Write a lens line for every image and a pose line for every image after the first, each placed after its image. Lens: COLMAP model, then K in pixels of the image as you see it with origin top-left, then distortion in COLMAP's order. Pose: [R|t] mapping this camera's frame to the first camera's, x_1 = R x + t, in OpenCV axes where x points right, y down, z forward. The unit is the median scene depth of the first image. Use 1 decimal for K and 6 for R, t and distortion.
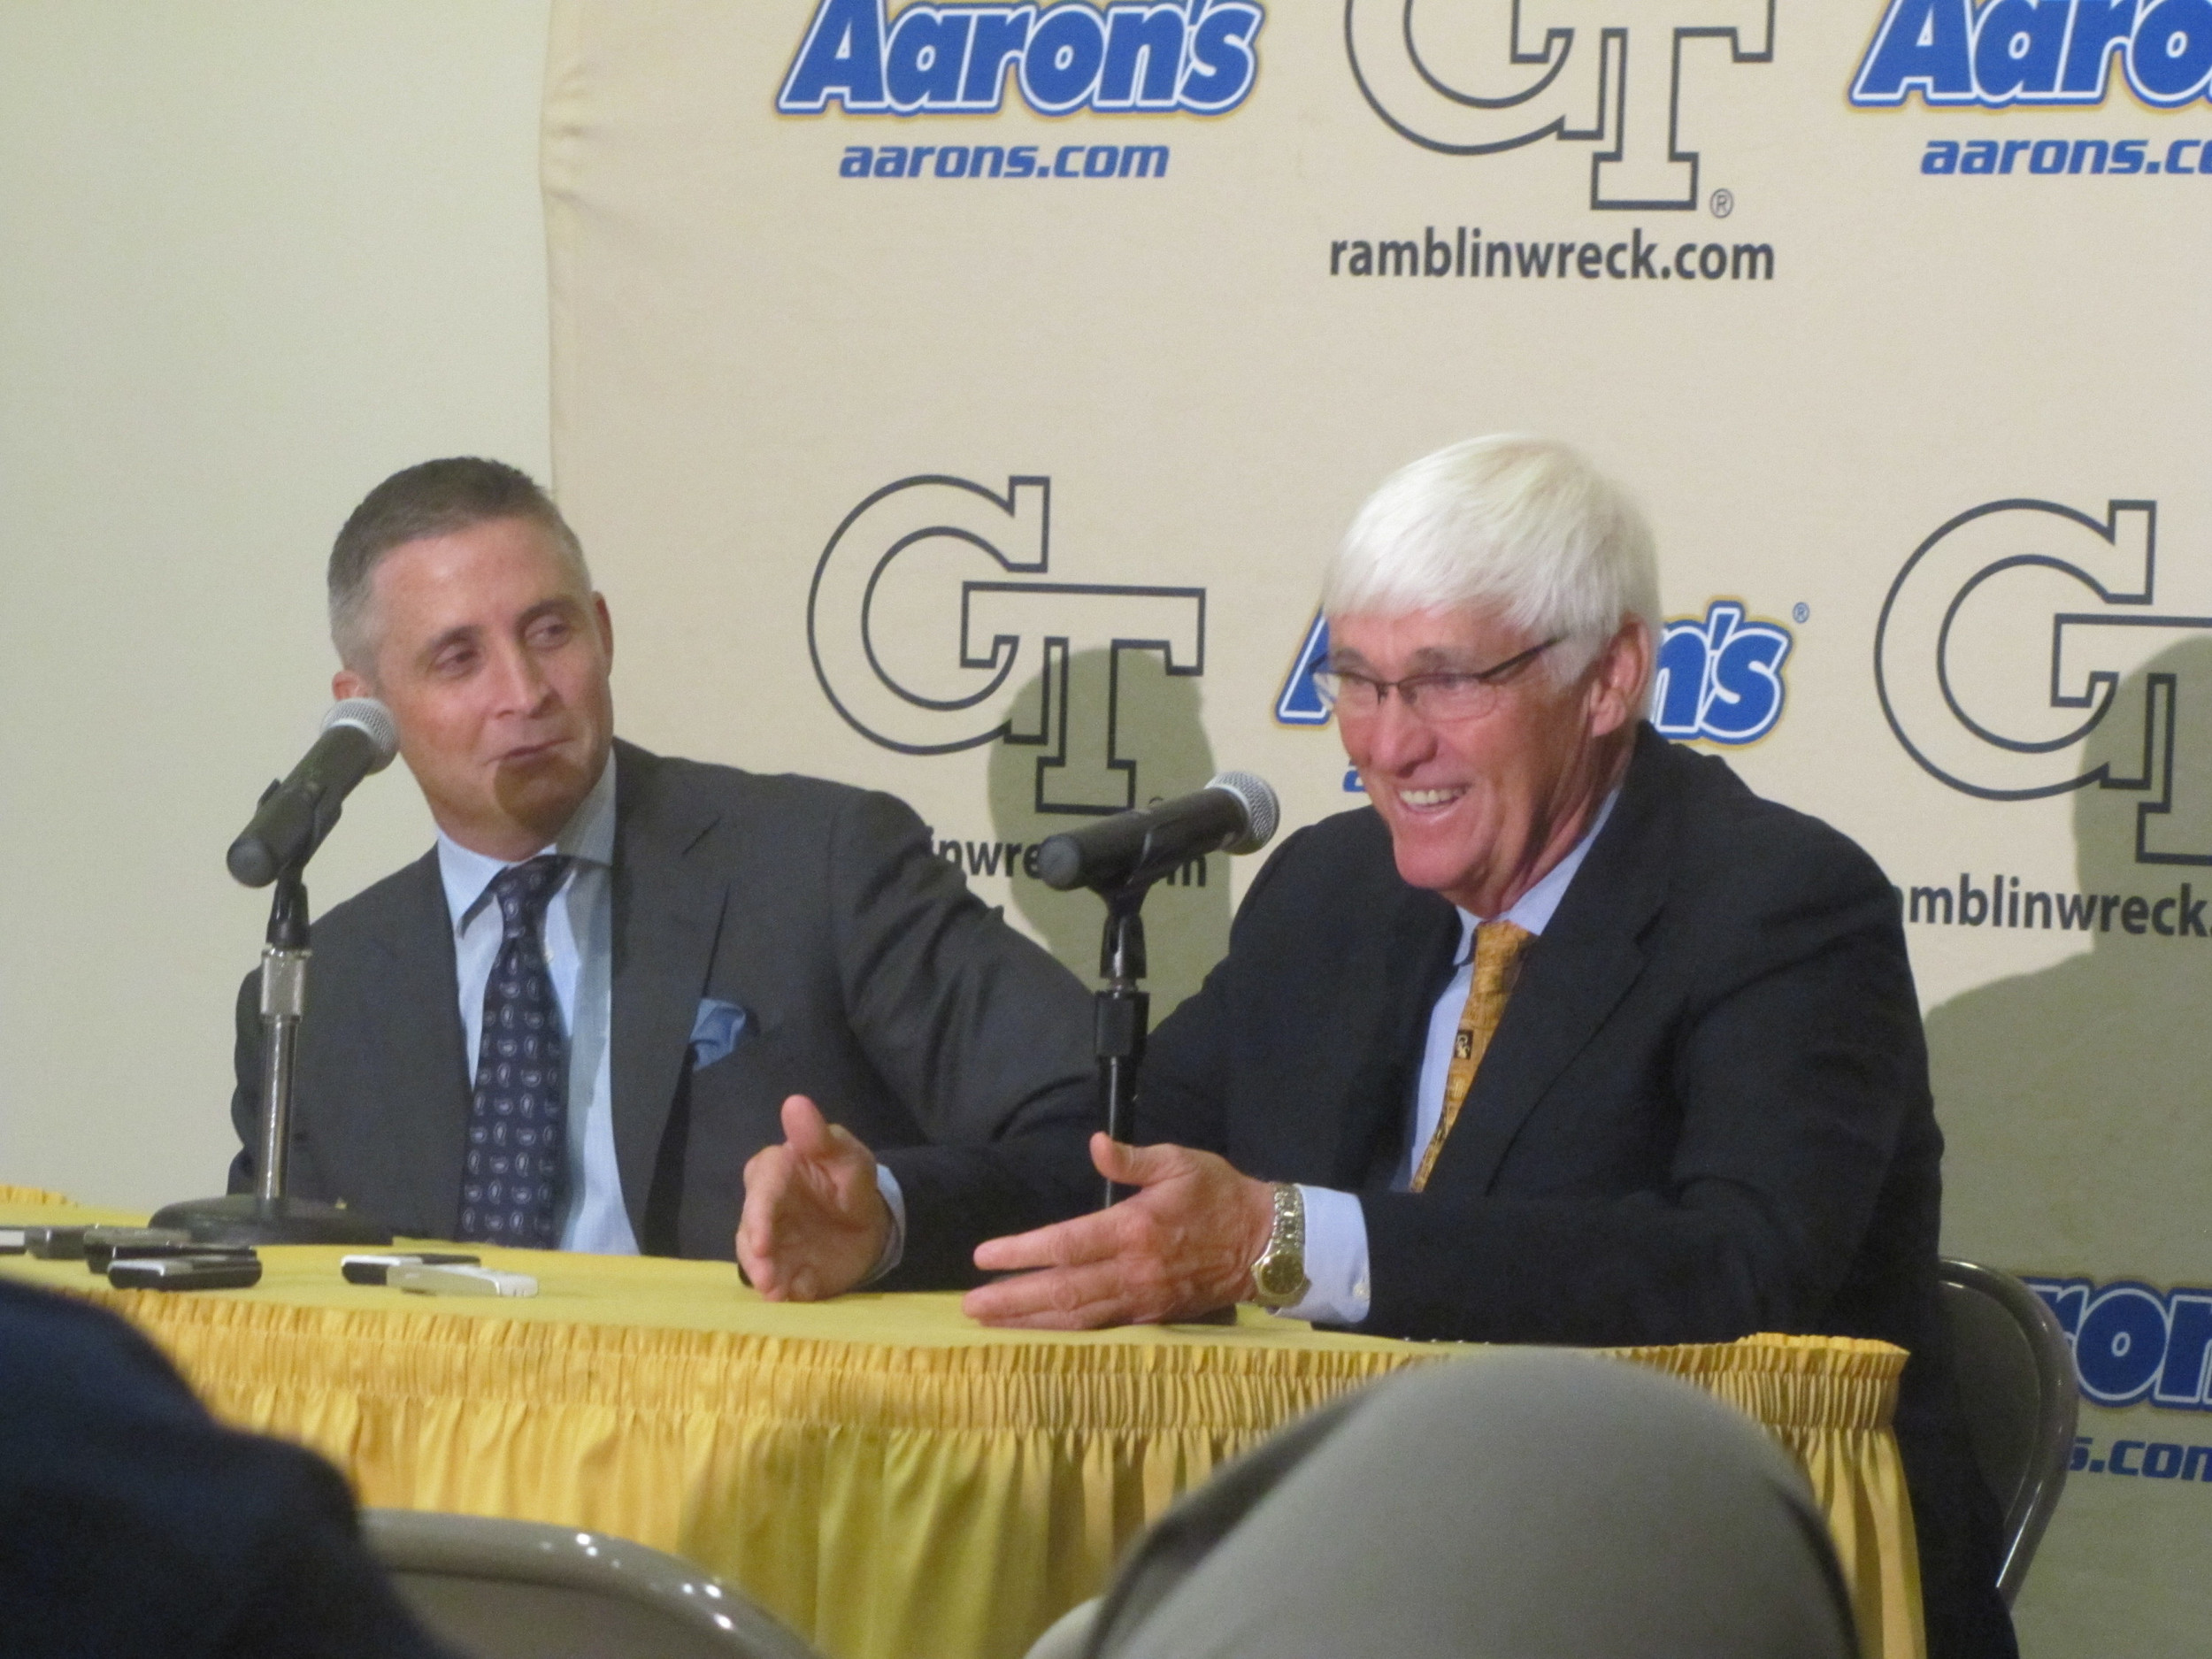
lens RADIAL K [[13378.7, 0, 1106.0], [0, 13378.7, 829.5], [0, 0, 1]] dist [0.359483, -9.466610]
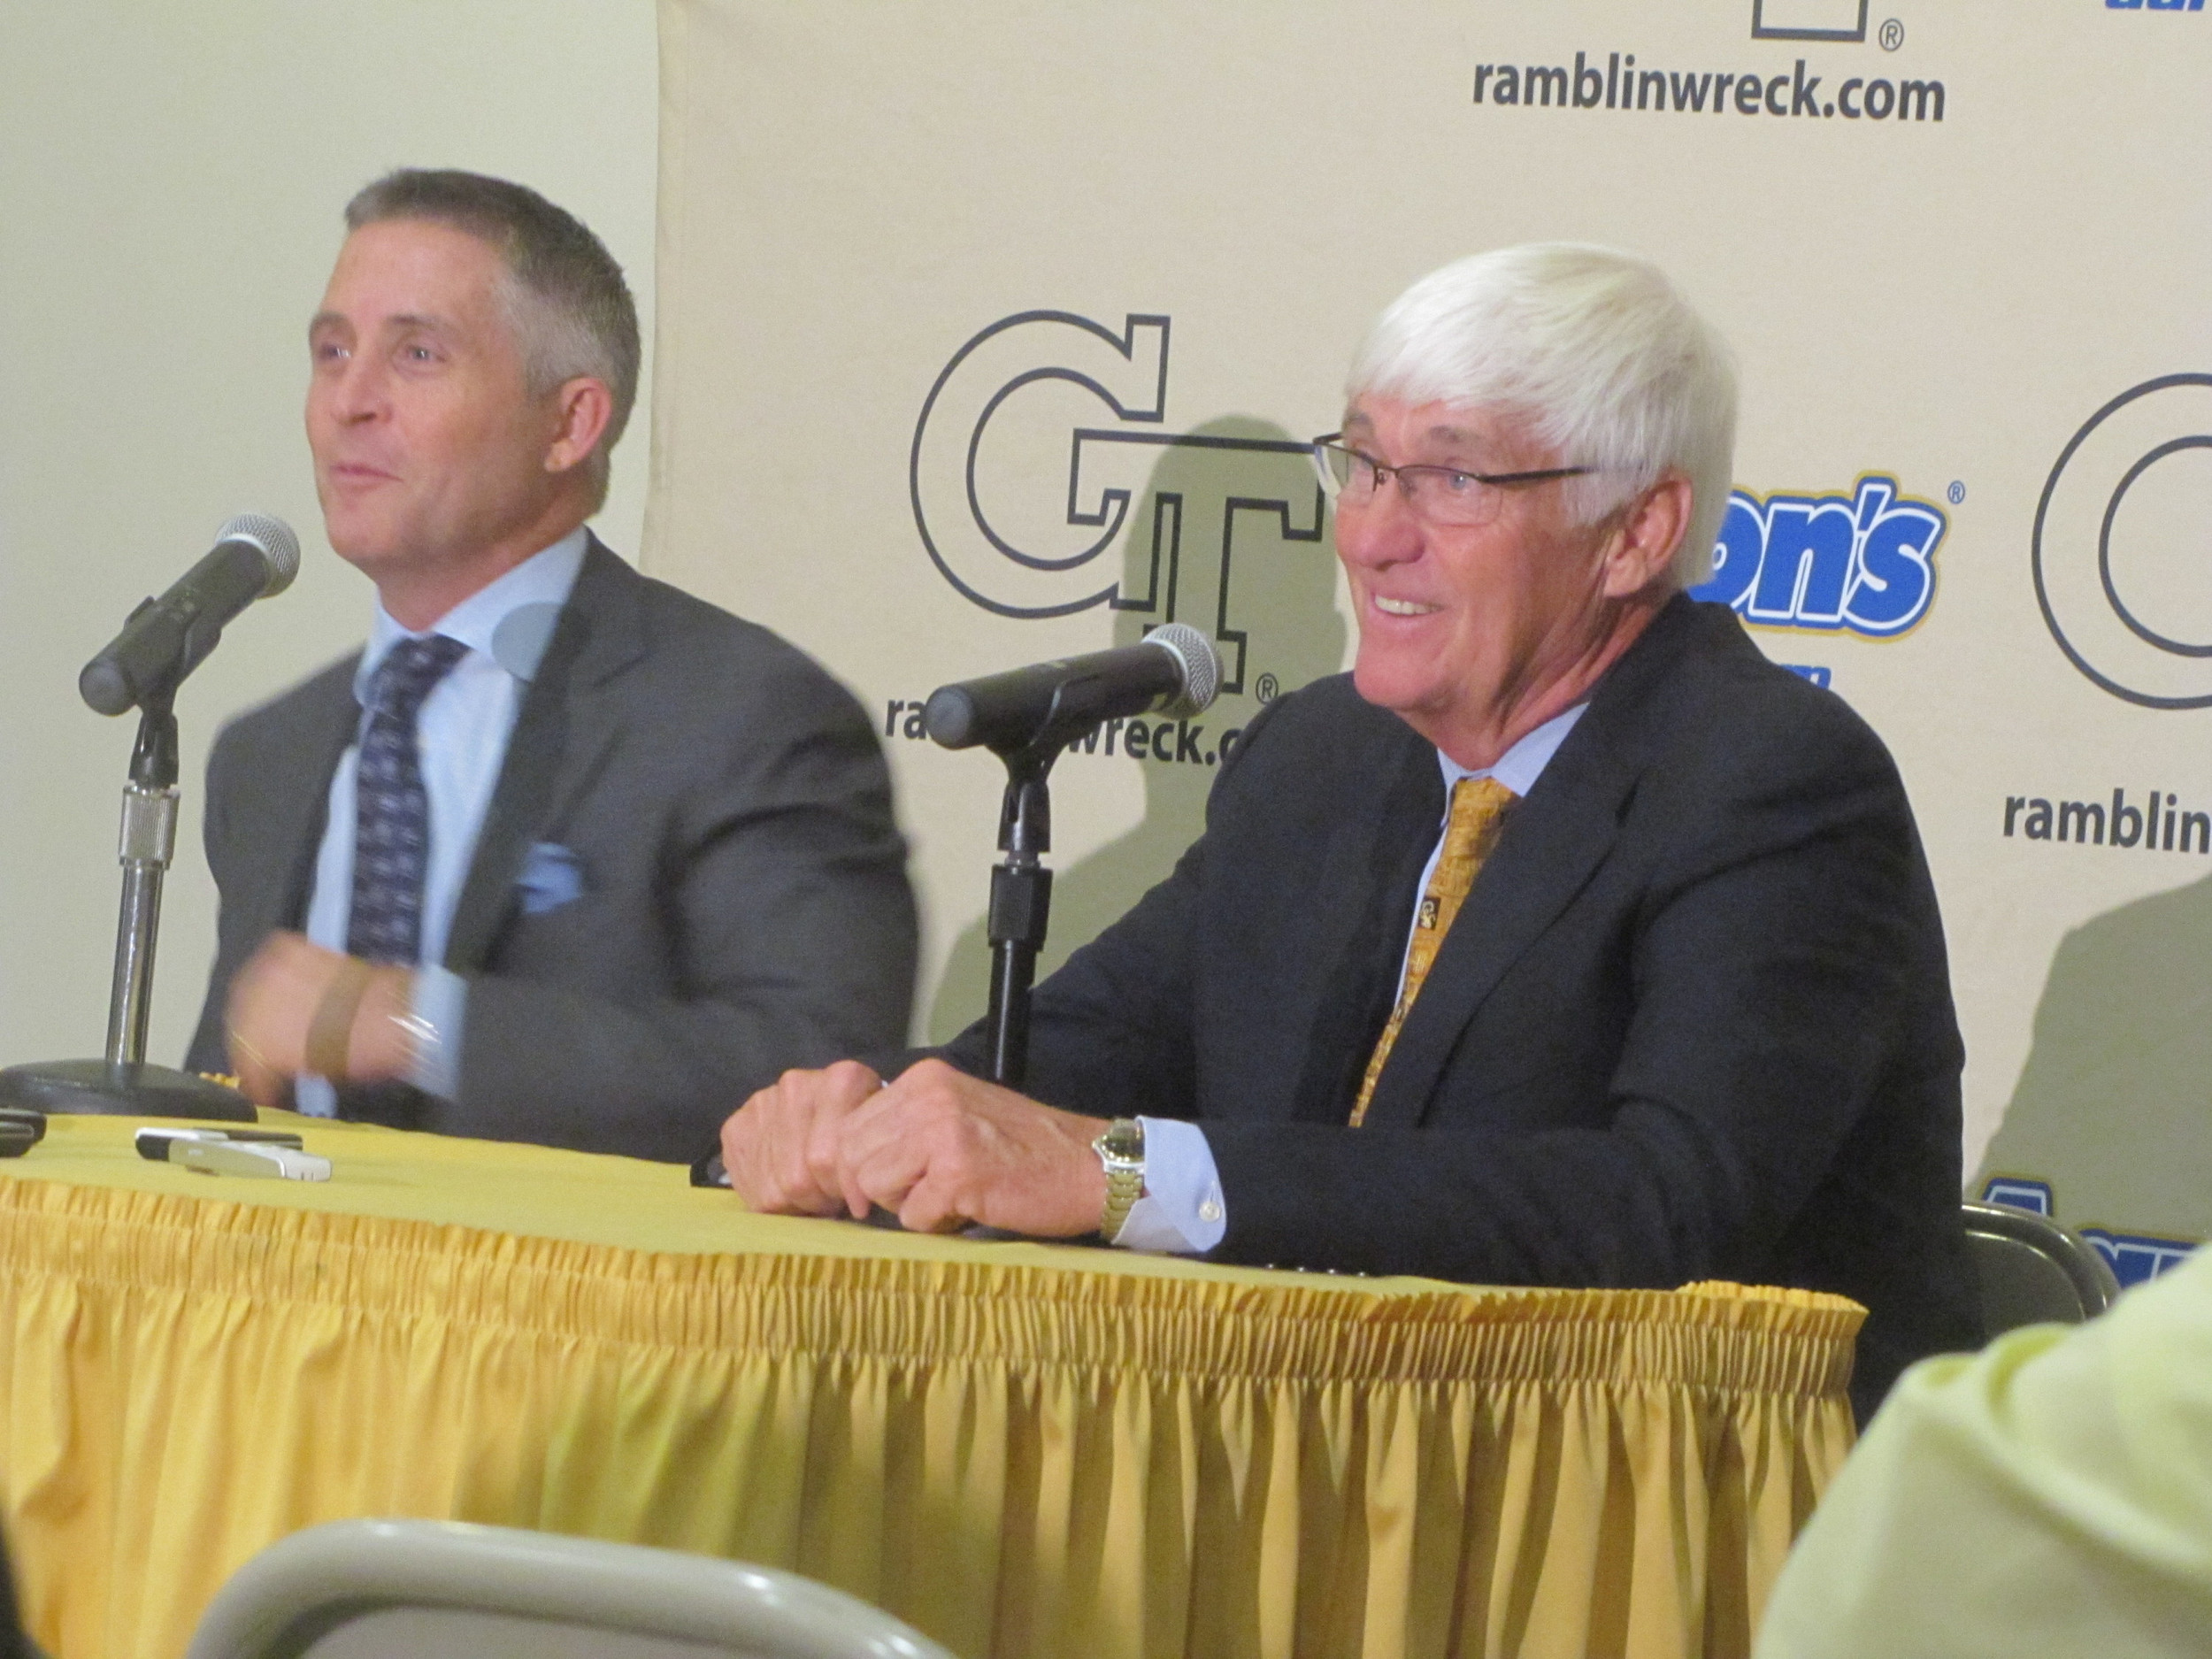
lens RADIAL K [[13378.7, 0, 1106.0], [0, 13378.7, 829.5], [0, 0, 1]] dist [0.359483, -9.466610]
pose [[0.997260, 0.040811, -0.061695, 0.062765], [-0.040570, 0.999163, 0.005155, 0.005021], [0.061853, -0.002638, 0.998082, 0.120110]]
